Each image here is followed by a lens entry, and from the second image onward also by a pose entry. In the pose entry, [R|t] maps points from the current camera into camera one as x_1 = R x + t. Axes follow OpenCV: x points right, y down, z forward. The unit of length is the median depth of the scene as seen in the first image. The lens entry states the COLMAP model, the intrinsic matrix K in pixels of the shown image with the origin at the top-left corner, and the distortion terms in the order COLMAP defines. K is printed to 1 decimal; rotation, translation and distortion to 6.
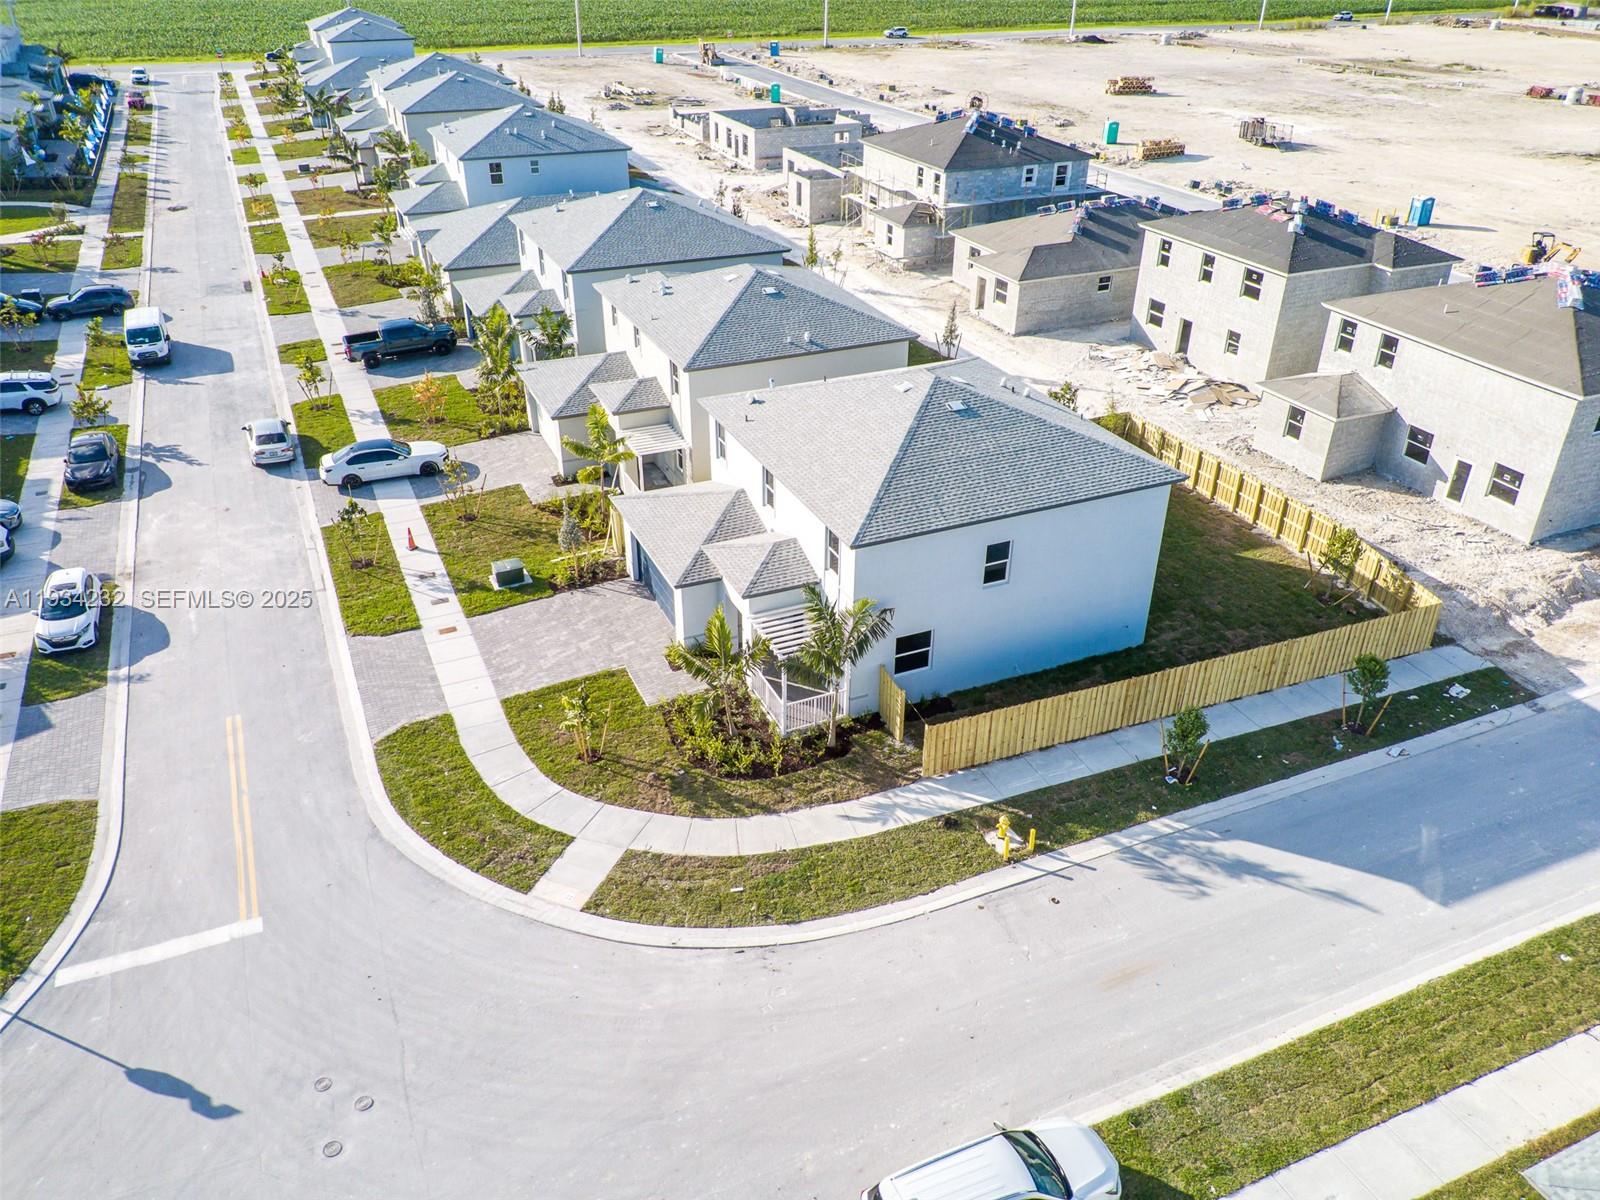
lens RADIAL K [[1192.4, 0, 798.0], [0, 1192.4, 603.2], [0, 0, 1]] dist [0.117371, -0.193000]
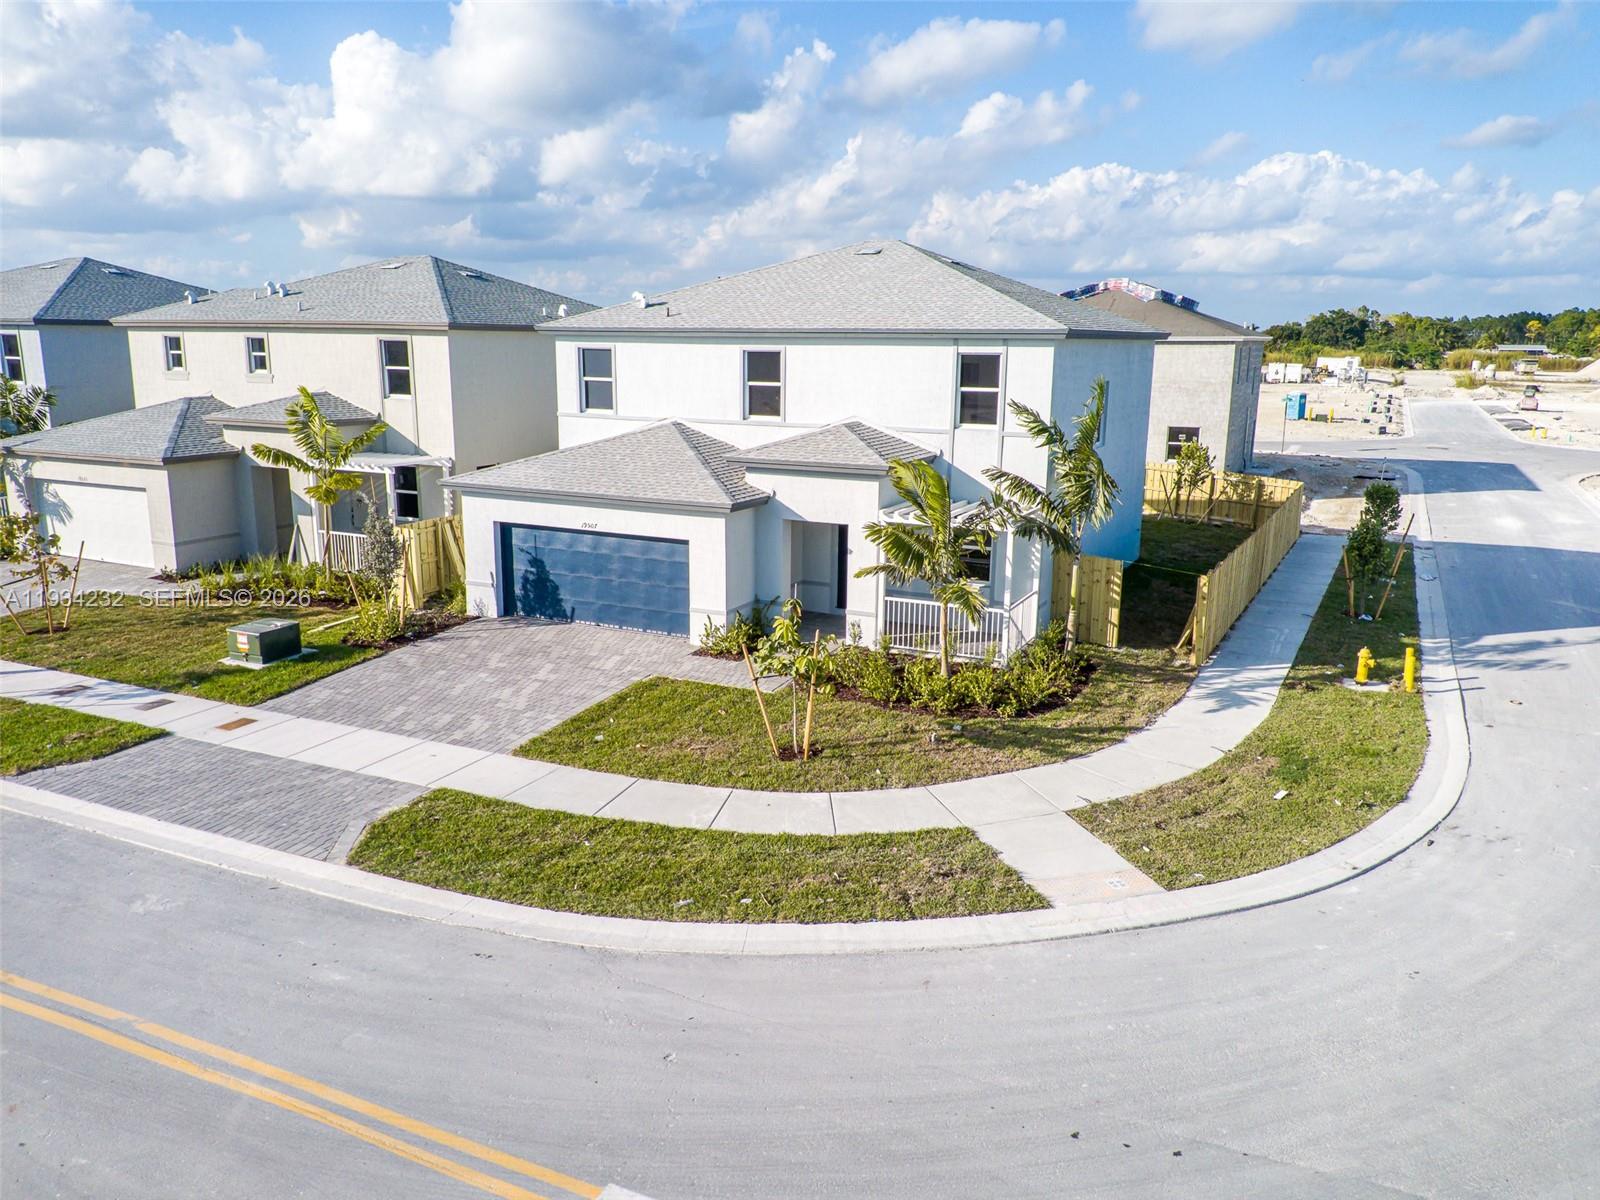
lens RADIAL K [[1192.4, 0, 798.0], [0, 1192.4, 603.2], [0, 0, 1]] dist [0.117371, -0.193000]
pose [[0.763648, -0.137018, 0.630926, -0.335675], [0.319936, 0.929109, -0.185464, 0.111301], [-0.560788, 0.343485, 0.753349, 0.396267]]
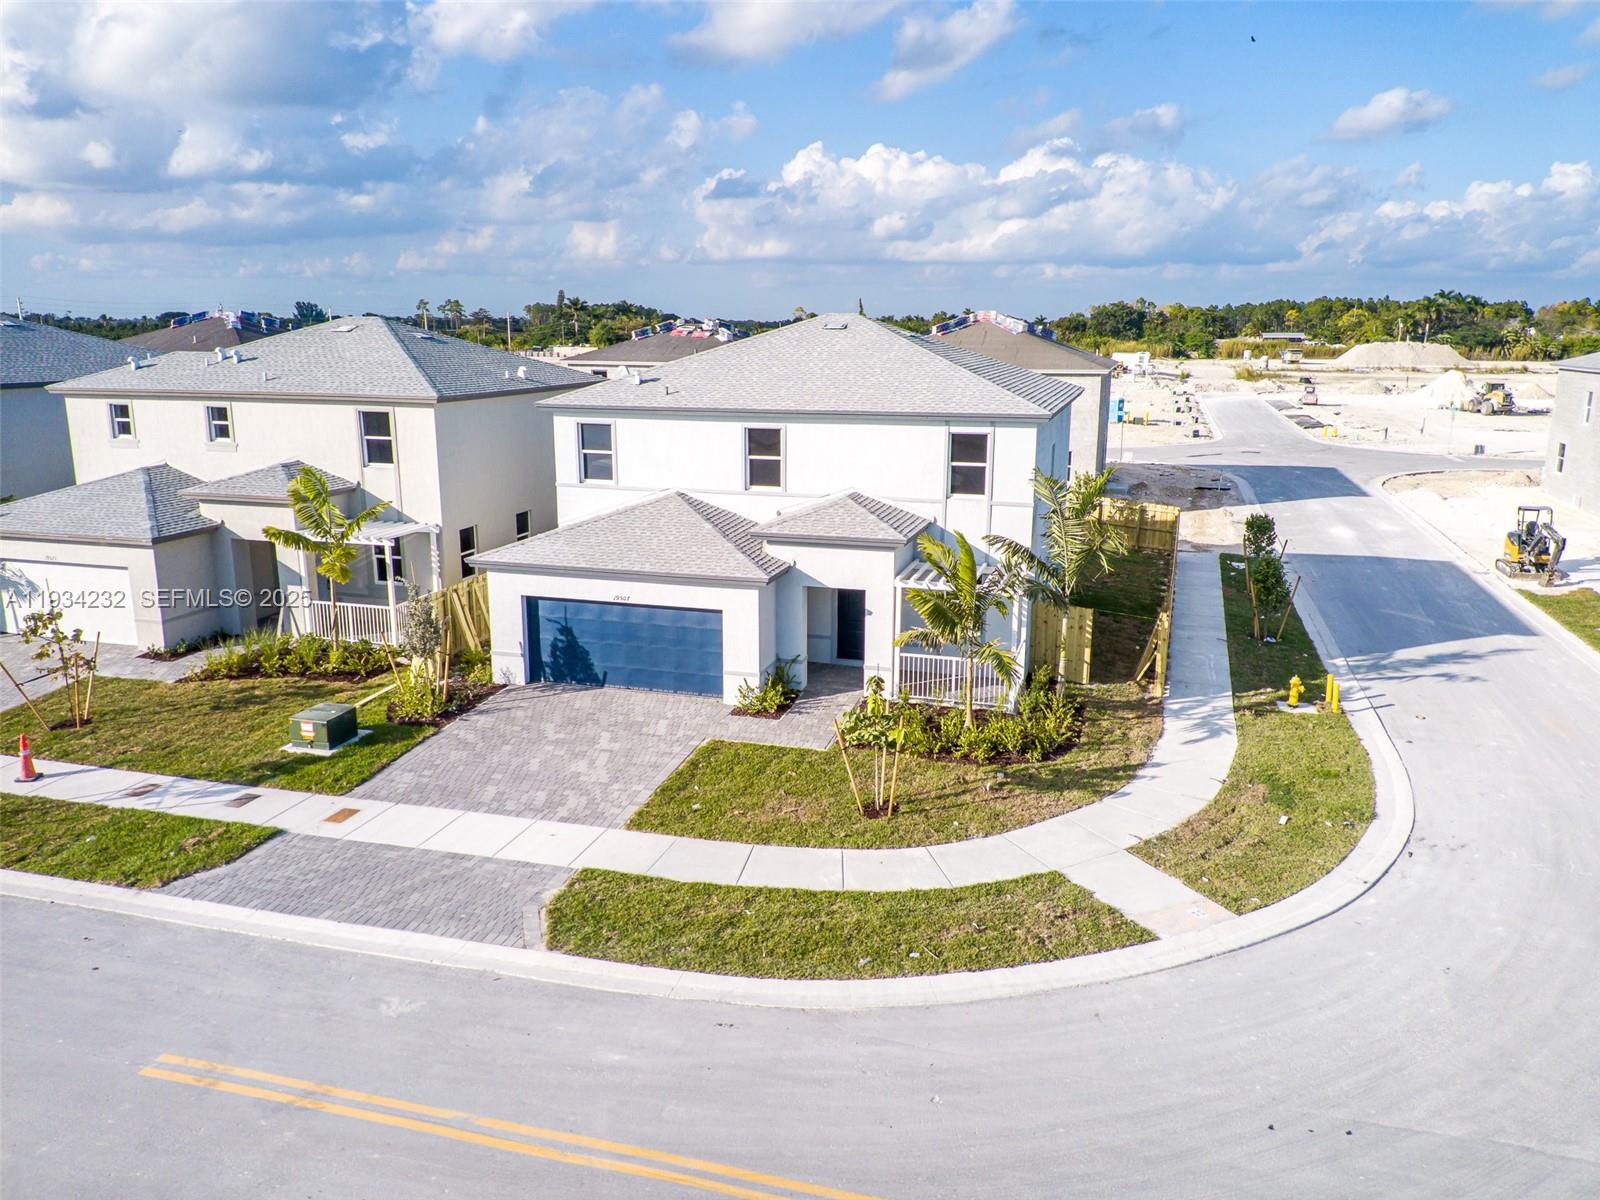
lens RADIAL K [[1192.4, 0, 798.0], [0, 1192.4, 603.2], [0, 0, 1]] dist [0.117371, -0.193000]
pose [[0.648063, -0.175307, 0.741136, -0.424497], [0.384120, 0.915540, -0.119321, 0.060347], [-0.657622, 0.362013, 0.660667, 0.403656]]
